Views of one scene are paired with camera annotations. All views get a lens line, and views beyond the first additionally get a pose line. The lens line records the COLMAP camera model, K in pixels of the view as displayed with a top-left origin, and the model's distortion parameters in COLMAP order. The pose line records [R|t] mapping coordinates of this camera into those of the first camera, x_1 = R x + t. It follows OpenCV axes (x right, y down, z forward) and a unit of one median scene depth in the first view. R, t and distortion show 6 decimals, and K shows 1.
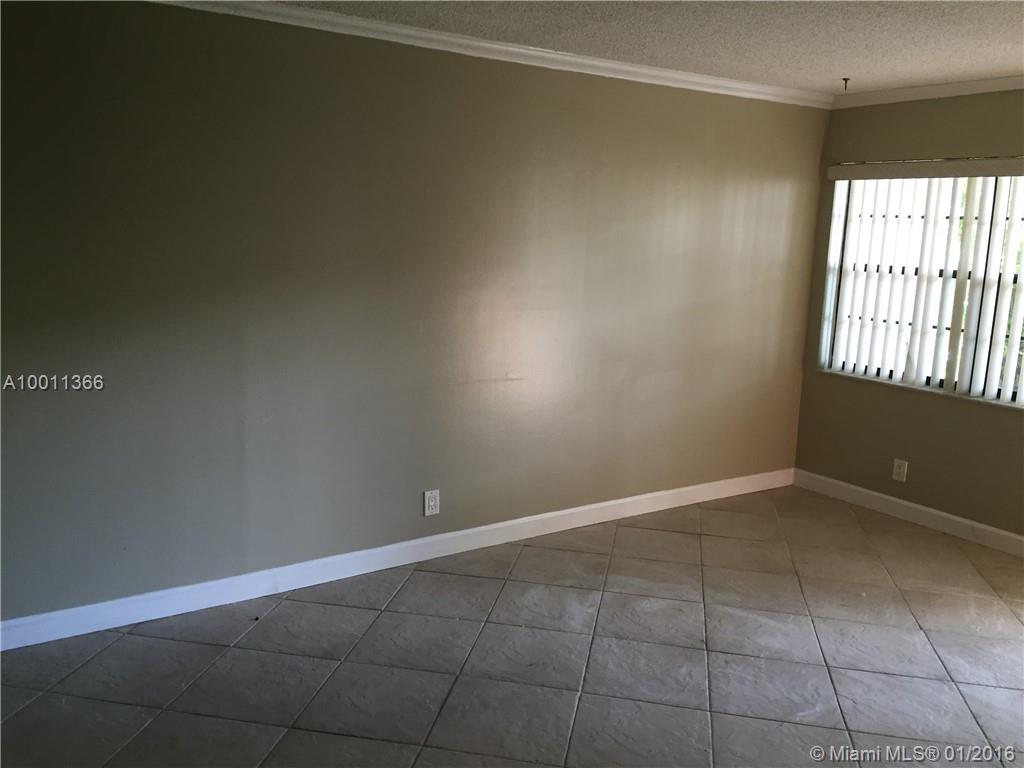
lens RADIAL K [[887.0, 0, 512.6], [0, 887.0, 379.9], [0, 0, 1]] dist [0.103542, -0.134293]
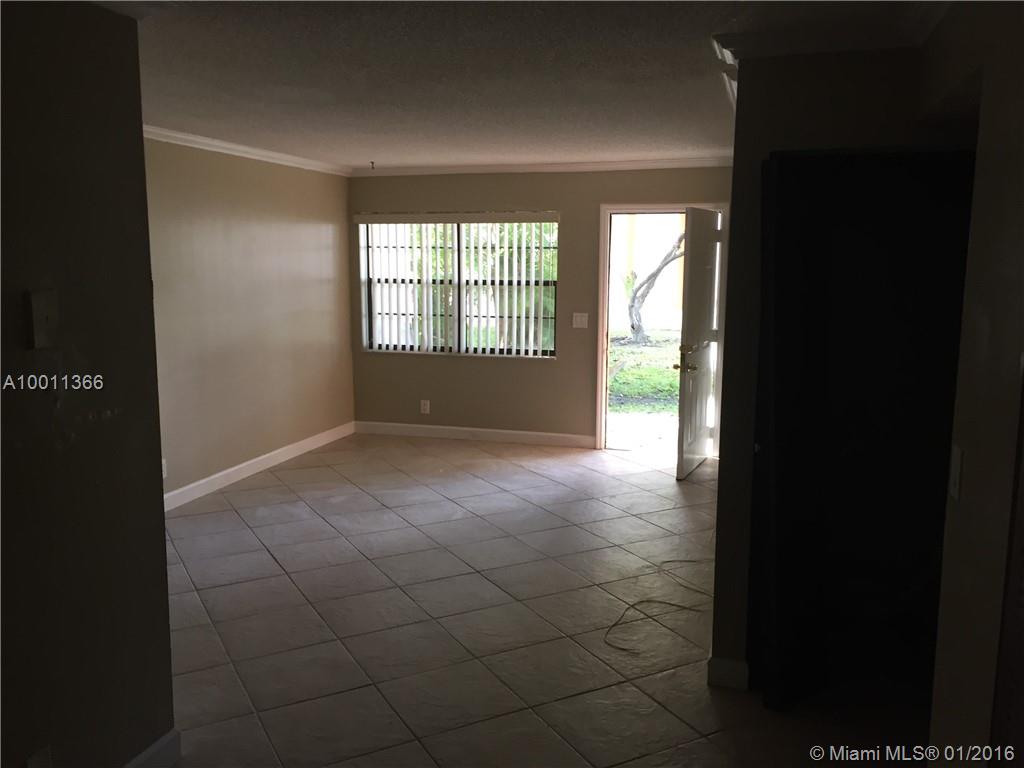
lens RADIAL K [[887.0, 0, 512.6], [0, 887.0, 379.9], [0, 0, 1]] dist [0.103542, -0.134293]
pose [[0.769111, -0.121914, 0.627380, -0.451252], [0.139768, 0.989961, 0.021028, 0.044800], [-0.623645, 0.071514, 0.778429, -0.333669]]
